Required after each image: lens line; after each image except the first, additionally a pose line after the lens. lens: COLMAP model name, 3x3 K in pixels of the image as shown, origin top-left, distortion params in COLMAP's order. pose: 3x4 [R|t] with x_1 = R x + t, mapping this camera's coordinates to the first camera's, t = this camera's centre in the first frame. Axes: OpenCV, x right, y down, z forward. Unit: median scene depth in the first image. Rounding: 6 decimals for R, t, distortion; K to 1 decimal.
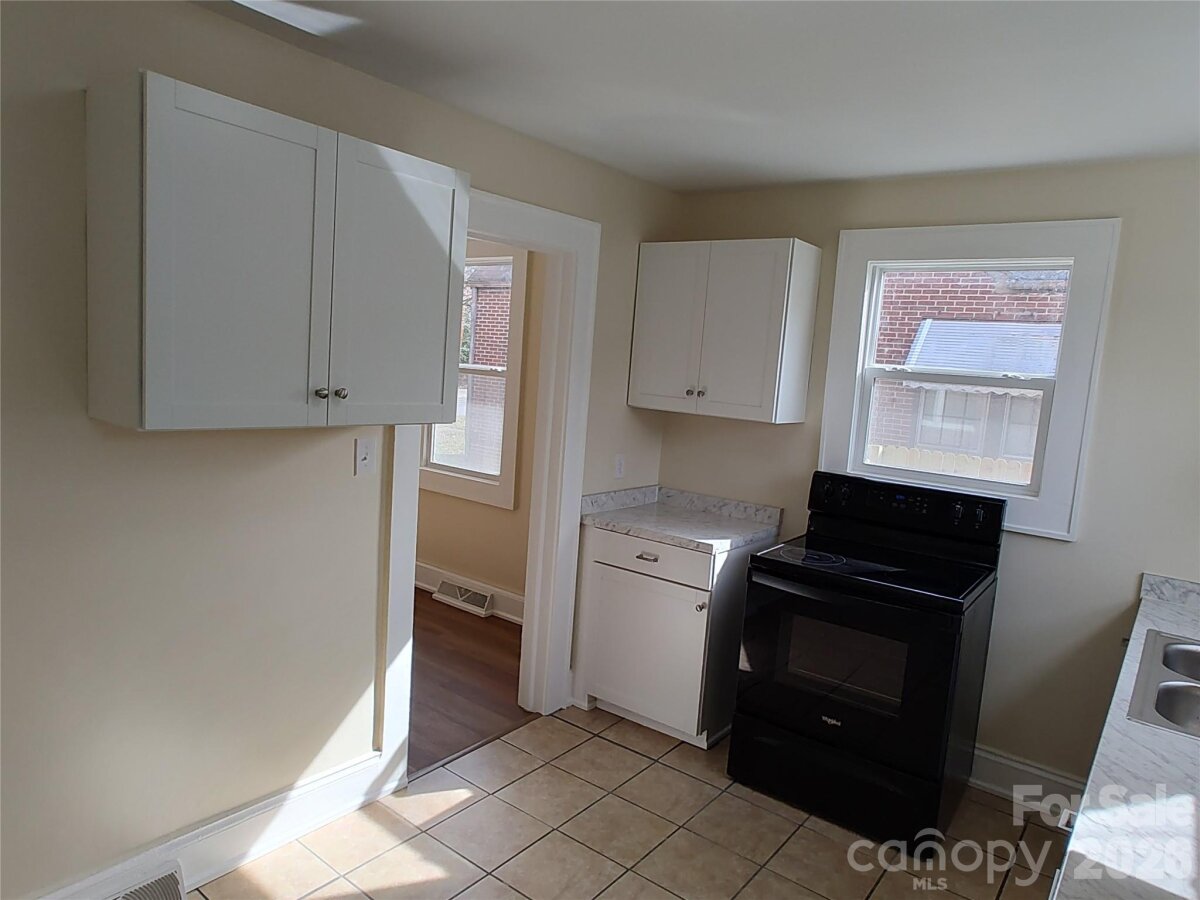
lens RADIAL K [[774.0, 0, 600.0], [0, 774.0, 450.0], [0, 0, 1]] dist [-0.002262, 0.003697]
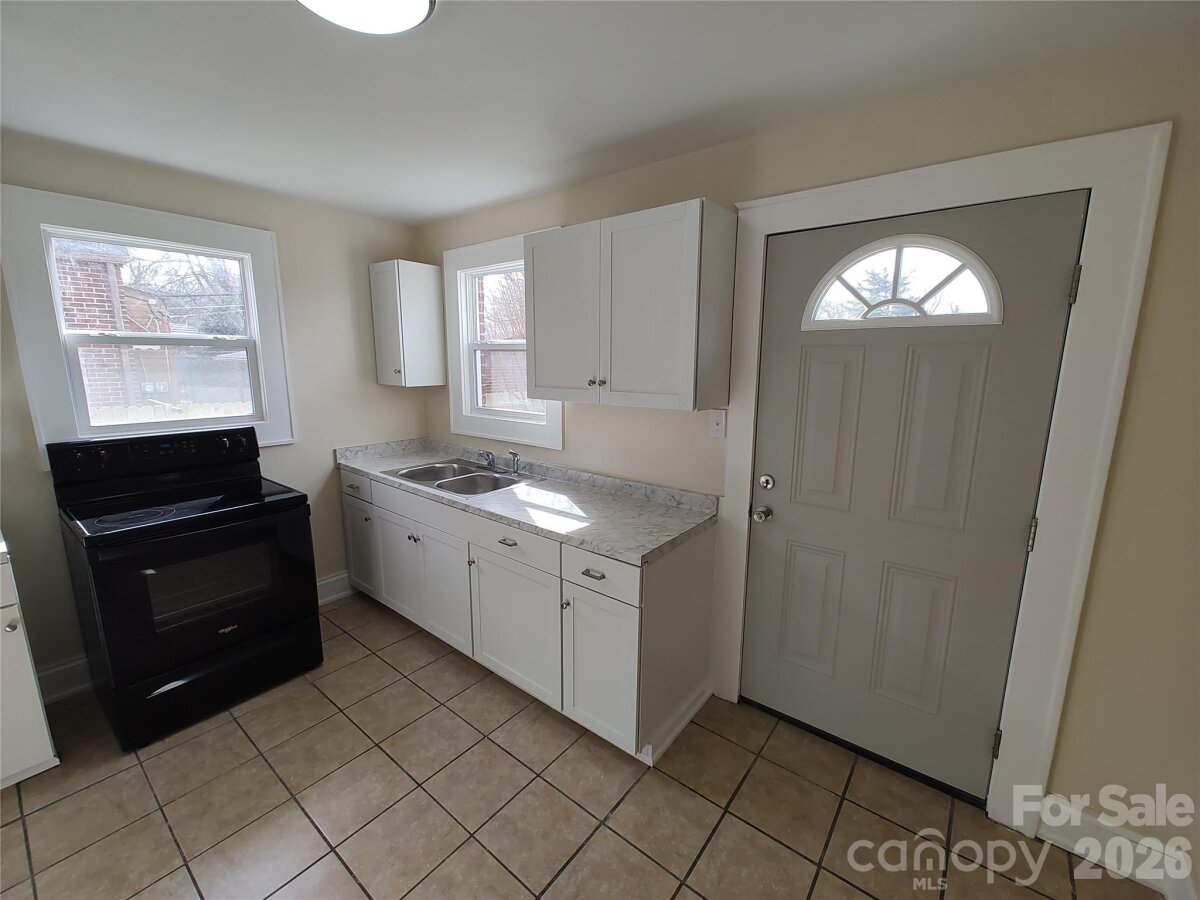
lens RADIAL K [[494.4, 0, 602.5], [0, 494.4, 450.8], [0, 0, 1]] dist [0.018049, -0.010240]
pose [[-0.002595, -0.256400, 0.966567, -0.353927], [0.101260, 0.961535, 0.255337, -0.058259], [-0.994857, 0.098537, 0.023468, 0.323401]]
